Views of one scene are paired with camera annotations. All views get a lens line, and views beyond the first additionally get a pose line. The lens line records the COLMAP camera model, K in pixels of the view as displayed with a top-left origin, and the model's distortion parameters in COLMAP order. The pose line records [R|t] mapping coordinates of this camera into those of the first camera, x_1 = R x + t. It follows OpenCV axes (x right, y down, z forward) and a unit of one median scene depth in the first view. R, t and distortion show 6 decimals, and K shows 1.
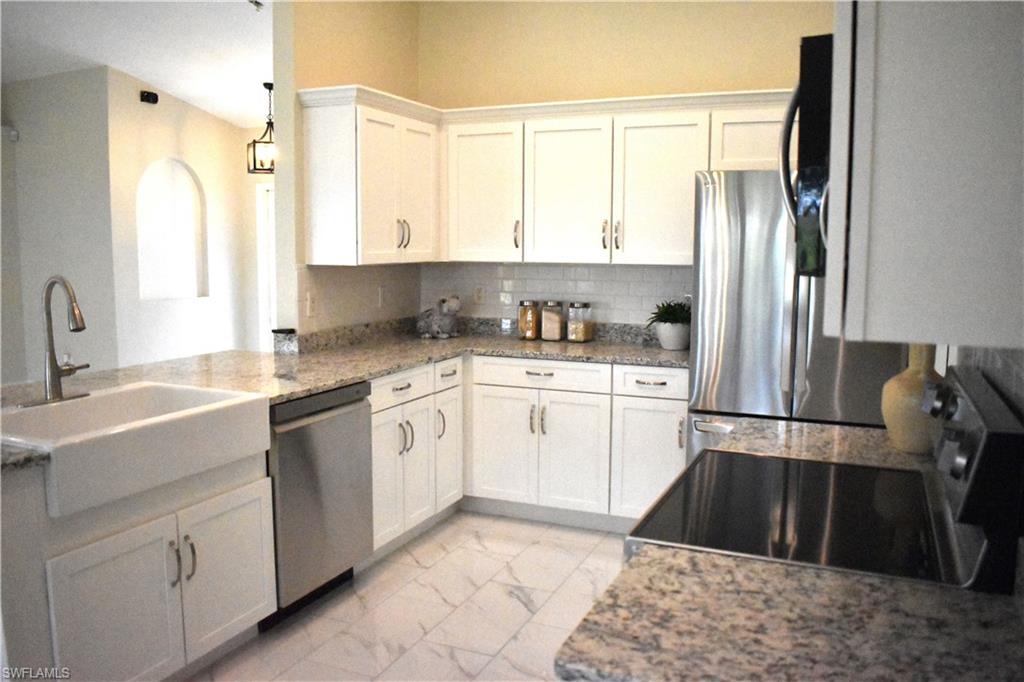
lens RADIAL K [[811.8, 0, 513.2], [0, 811.8, 340.4], [0, 0, 1]] dist [-0.086275, -0.001009]
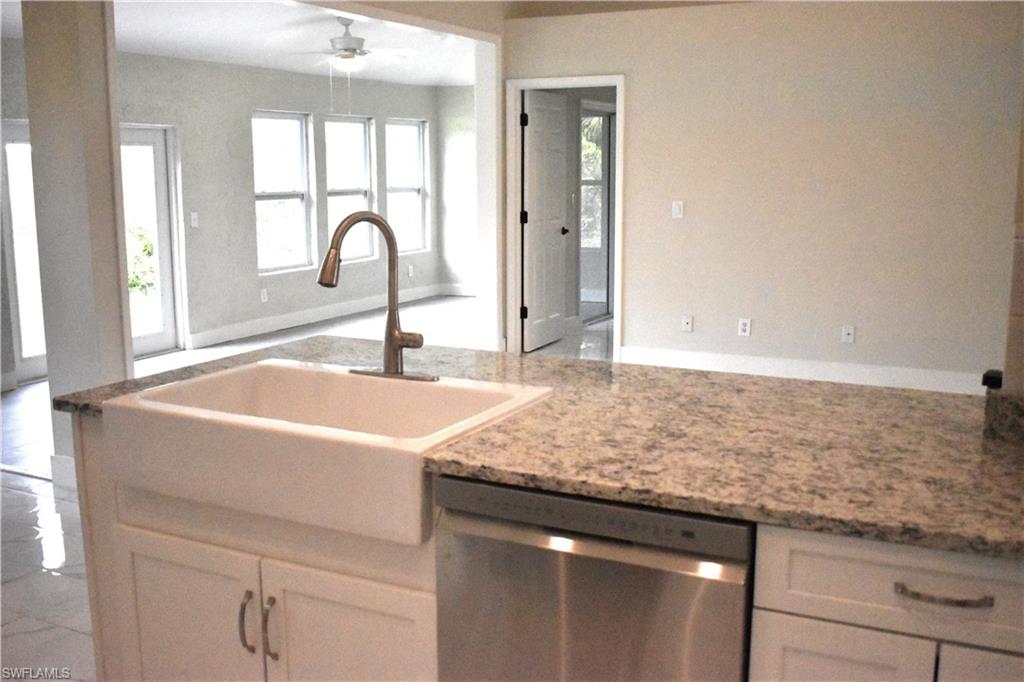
lens RADIAL K [[1029.6, 0, 516.1], [0, 1029.6, 345.2], [0, 0, 1]] dist [-0.073689, 0.000000]
pose [[-0.048367, 0.168820, -0.984459, 0.248796], [-0.120853, 0.977383, 0.173544, -0.088751], [0.991491, 0.127369, -0.026870, 0.728972]]
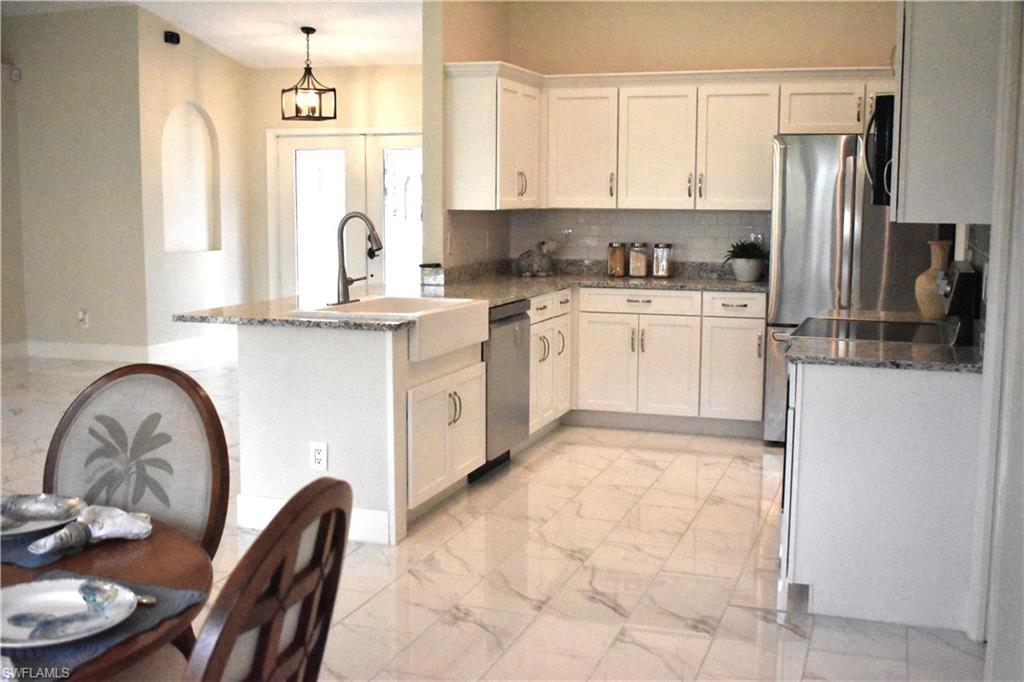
lens RADIAL K [[1142.0, 0, 511.3], [0, 1142.0, 341.2], [0, 0, 1]] dist [-0.064972, 0.000000]
pose [[0.996671, -0.010556, 0.080842, -0.290827], [0.009997, 0.999923, 0.007325, 0.085400], [-0.080913, -0.006493, 0.996700, -0.659595]]
